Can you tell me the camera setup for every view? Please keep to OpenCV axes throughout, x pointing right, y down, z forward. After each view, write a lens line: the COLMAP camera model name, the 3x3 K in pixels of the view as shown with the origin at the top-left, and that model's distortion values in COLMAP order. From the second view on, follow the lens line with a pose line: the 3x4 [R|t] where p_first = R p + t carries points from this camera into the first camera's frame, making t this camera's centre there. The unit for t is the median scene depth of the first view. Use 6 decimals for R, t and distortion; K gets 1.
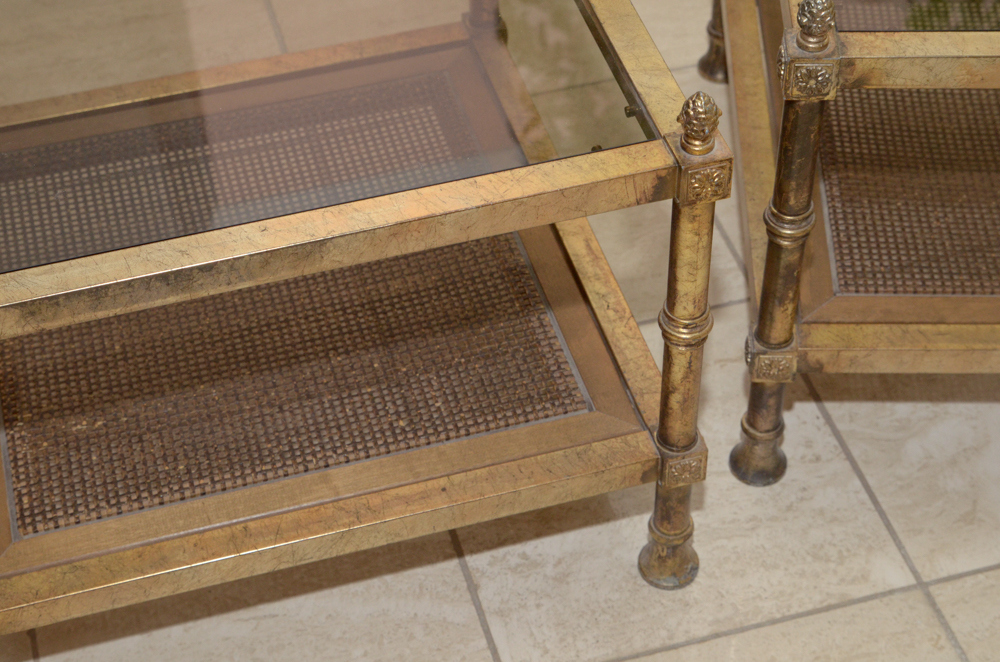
lens RADIAL K [[1874.9, 0, 500.0], [0, 1874.9, 331.0], [0, 0, 1]] dist [-0.019582, 0.124920]
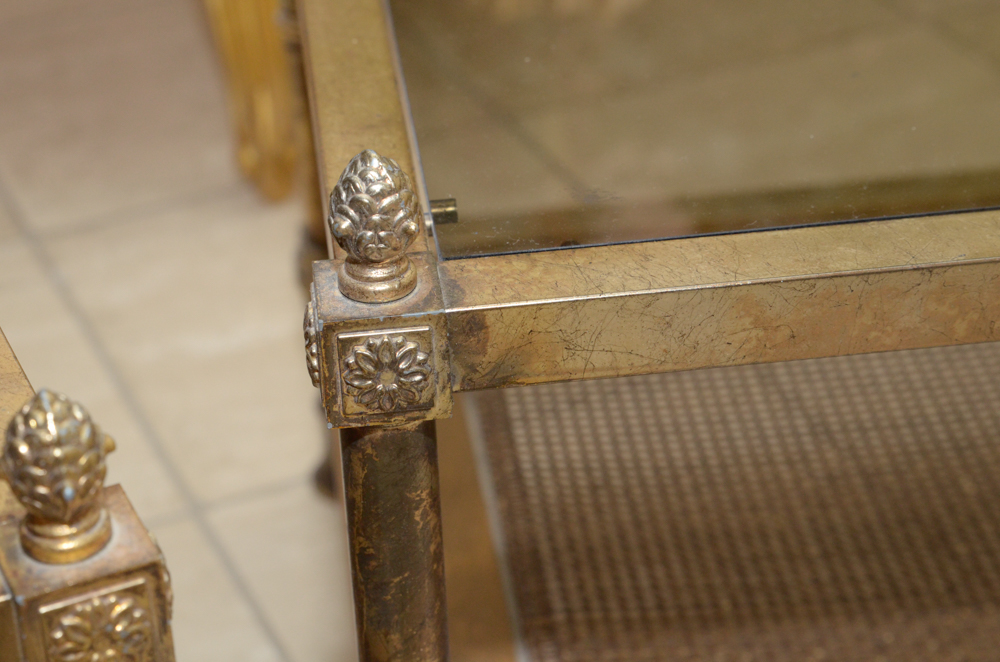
lens RADIAL K [[2816.3, 0, 500.0], [0, 2816.3, 331.0], [0, 0, 1]] dist [0.149743, 0.118739]
pose [[0.987765, -0.087790, 0.128895, 0.113299], [0.114376, 0.969656, -0.216070, -0.006474], [-0.106015, 0.228168, 0.967833, 0.401165]]
